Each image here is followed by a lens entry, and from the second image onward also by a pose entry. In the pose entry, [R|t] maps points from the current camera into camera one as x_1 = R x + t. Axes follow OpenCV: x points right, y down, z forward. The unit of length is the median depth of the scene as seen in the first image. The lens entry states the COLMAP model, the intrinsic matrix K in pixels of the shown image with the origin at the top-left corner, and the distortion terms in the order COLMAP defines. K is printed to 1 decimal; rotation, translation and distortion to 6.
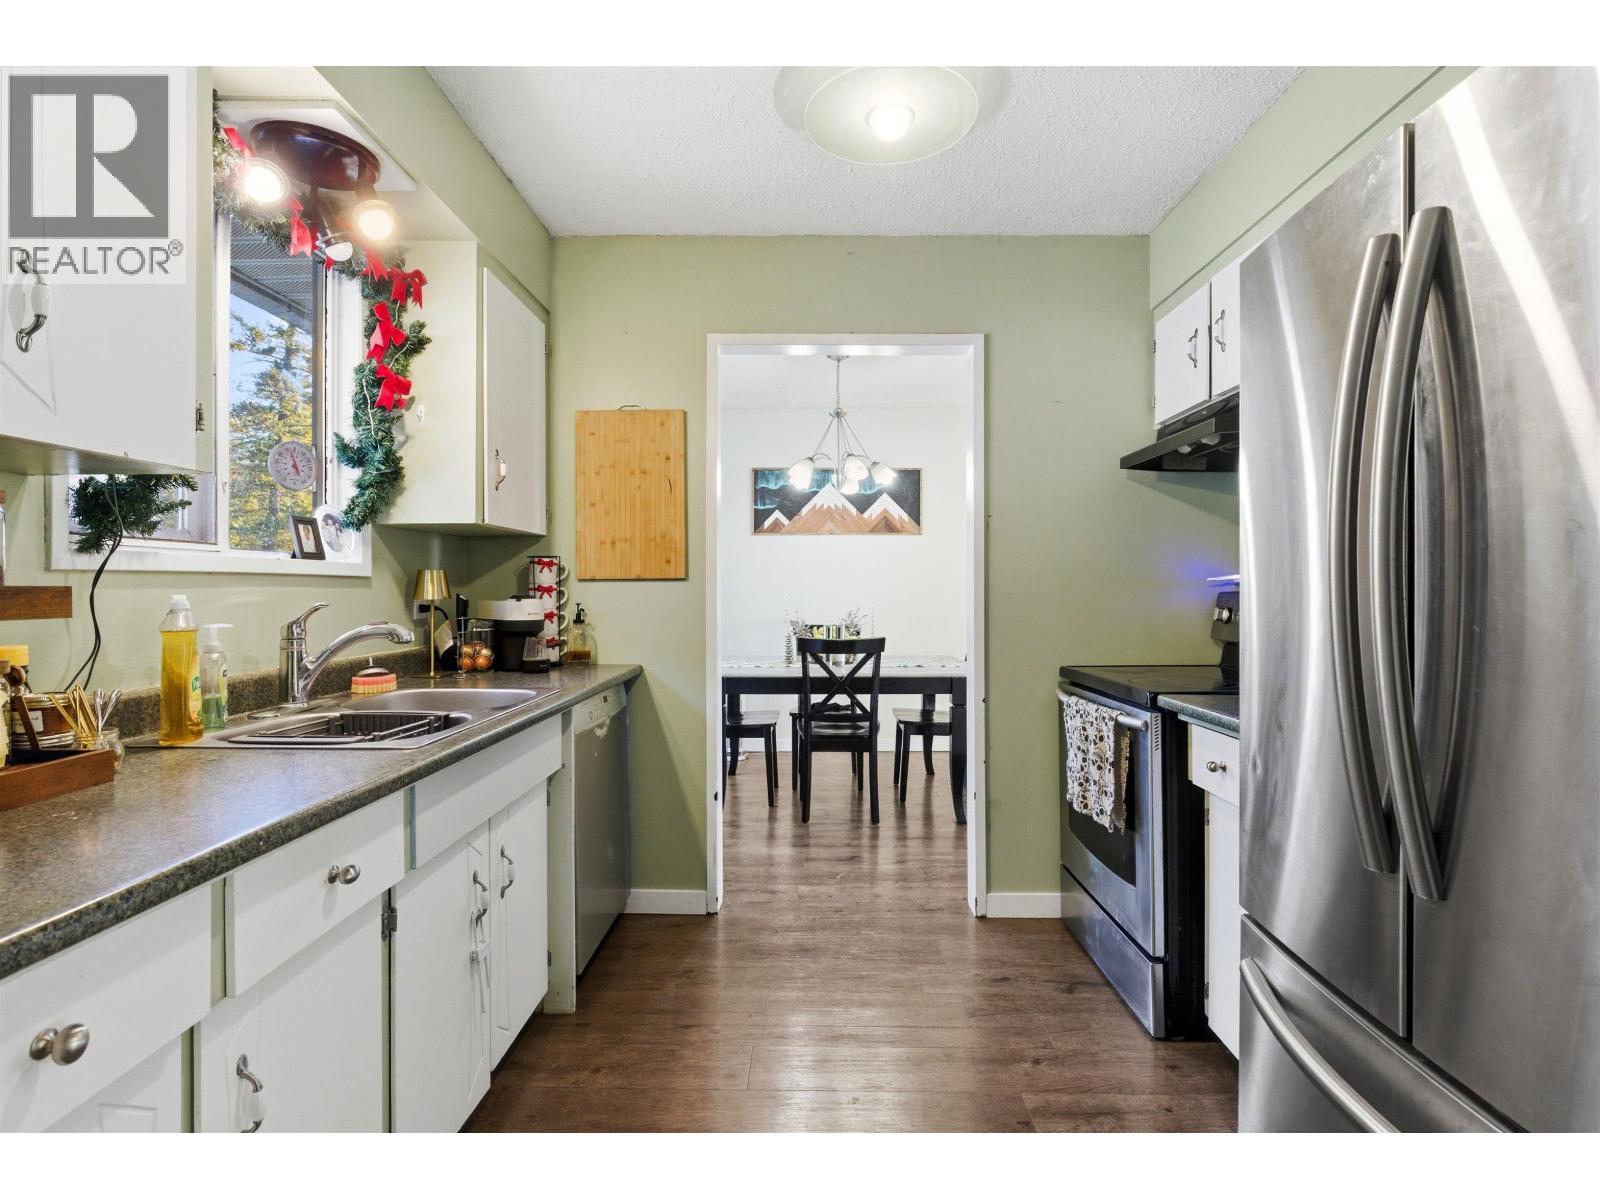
lens RADIAL K [[783.5, 0, 802.9], [0, 783.5, 594.1], [0, 0, 1]] dist [-0.014907, -0.000327]
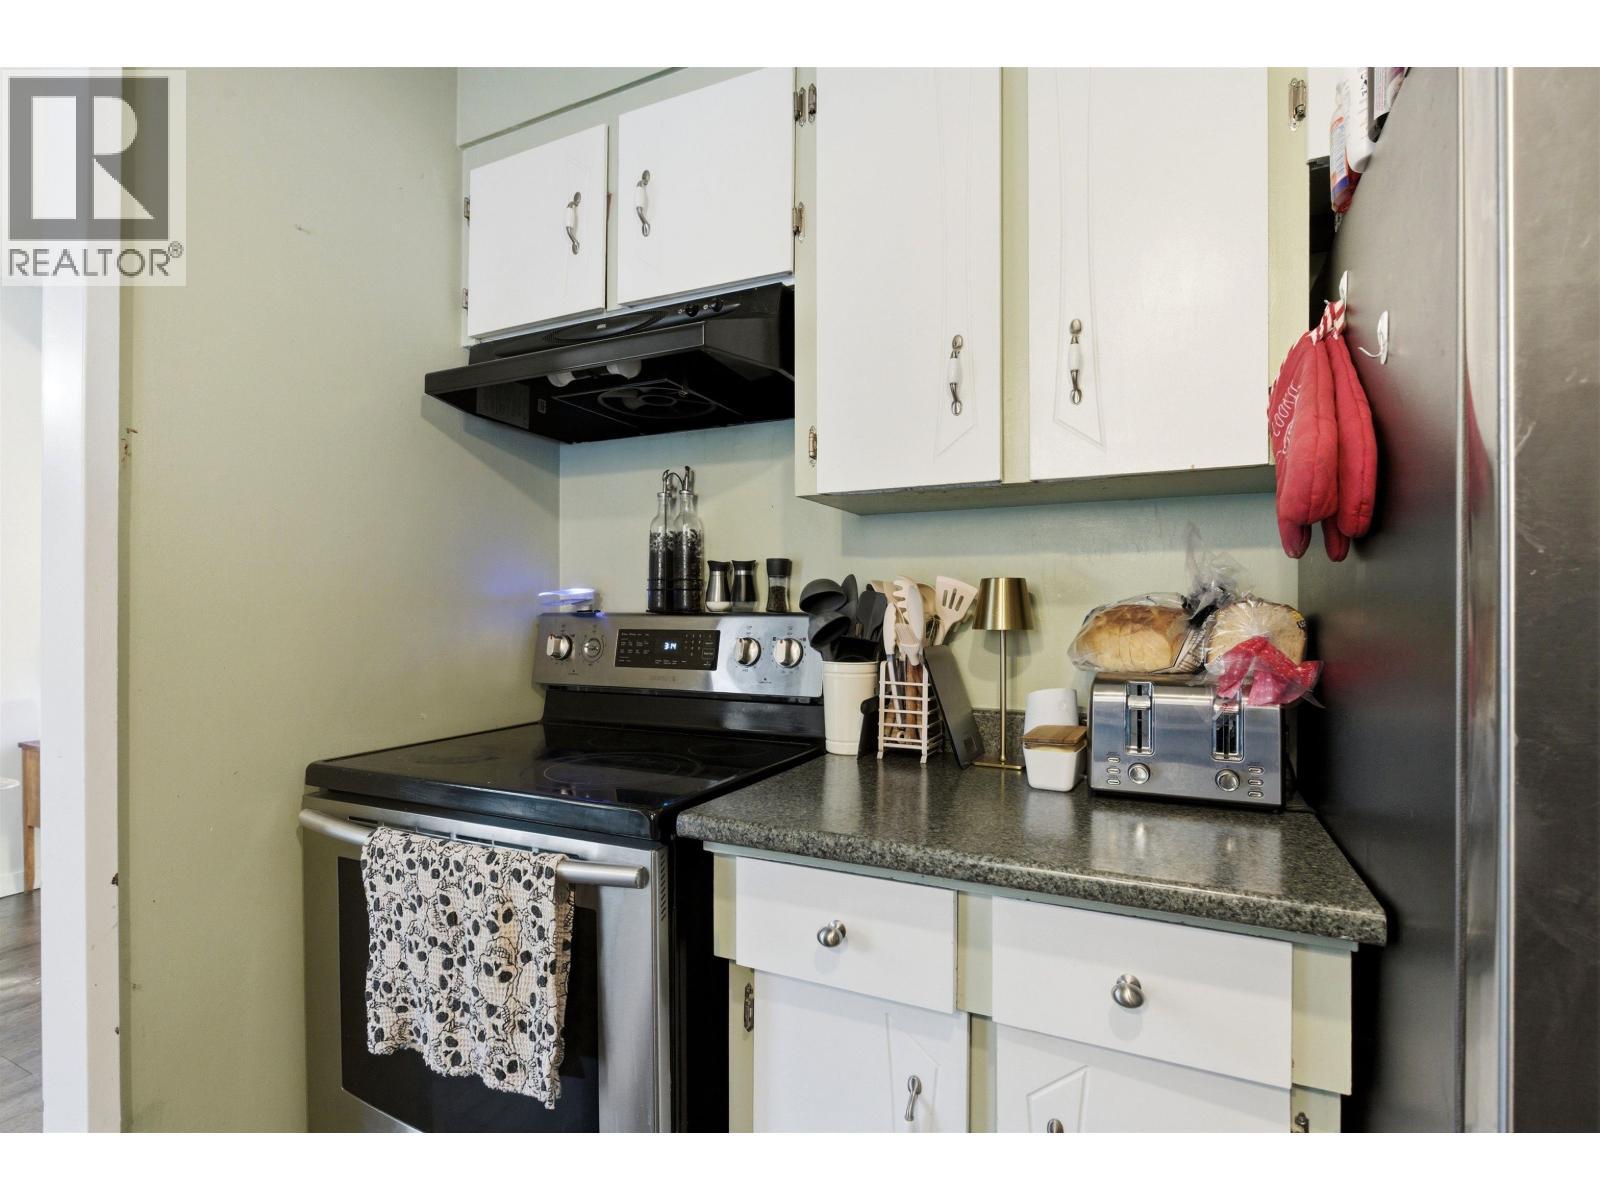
lens RADIAL K [[783.5, 0, 799.4], [0, 783.5, 607.6], [0, 0, 1]] dist [-0.014907, -0.000327]
pose [[0.420254, 0.002507, 0.907403, 0.012679], [0.002482, 0.999989, -0.003913, -0.004421], [-0.907403, 0.003897, 0.420243, 0.510544]]
